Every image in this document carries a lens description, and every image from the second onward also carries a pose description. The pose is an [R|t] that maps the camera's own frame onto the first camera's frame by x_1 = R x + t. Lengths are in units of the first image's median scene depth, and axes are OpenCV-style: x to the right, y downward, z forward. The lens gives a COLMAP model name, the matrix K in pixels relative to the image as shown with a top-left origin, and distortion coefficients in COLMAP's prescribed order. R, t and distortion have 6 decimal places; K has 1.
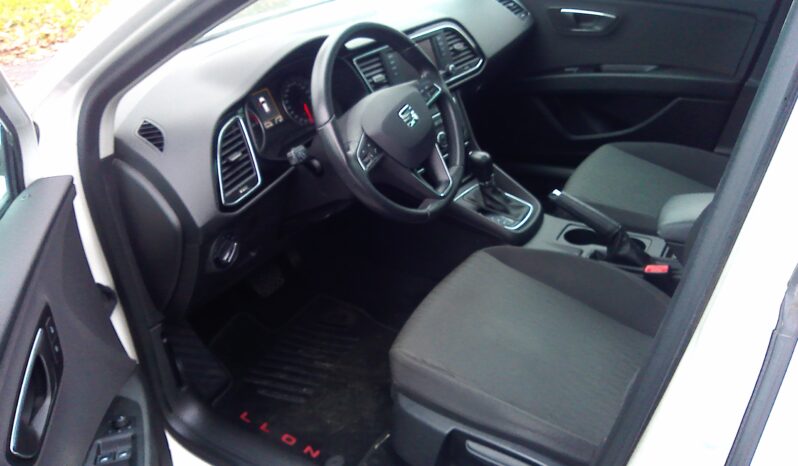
lens RADIAL K [[621.7, 0, 399.0], [0, 621.7, 233.0], [0, 0, 1]] dist [-0.006855, -0.003854]
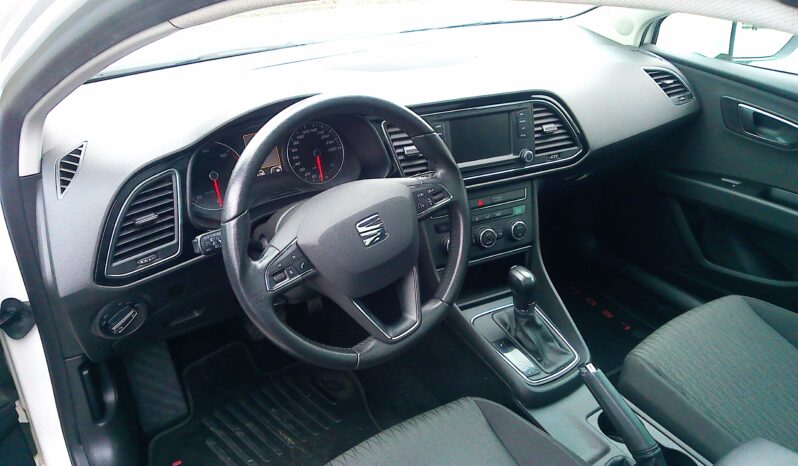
lens RADIAL K [[621.7, 0, 399.0], [0, 621.7, 233.0], [0, 0, 1]] dist [-0.006855, -0.003854]
pose [[0.907637, 0.308043, -0.285139, 0.189948], [-0.299701, 0.951190, 0.073603, -0.181573], [0.293894, 0.018652, 0.955656, 0.214868]]
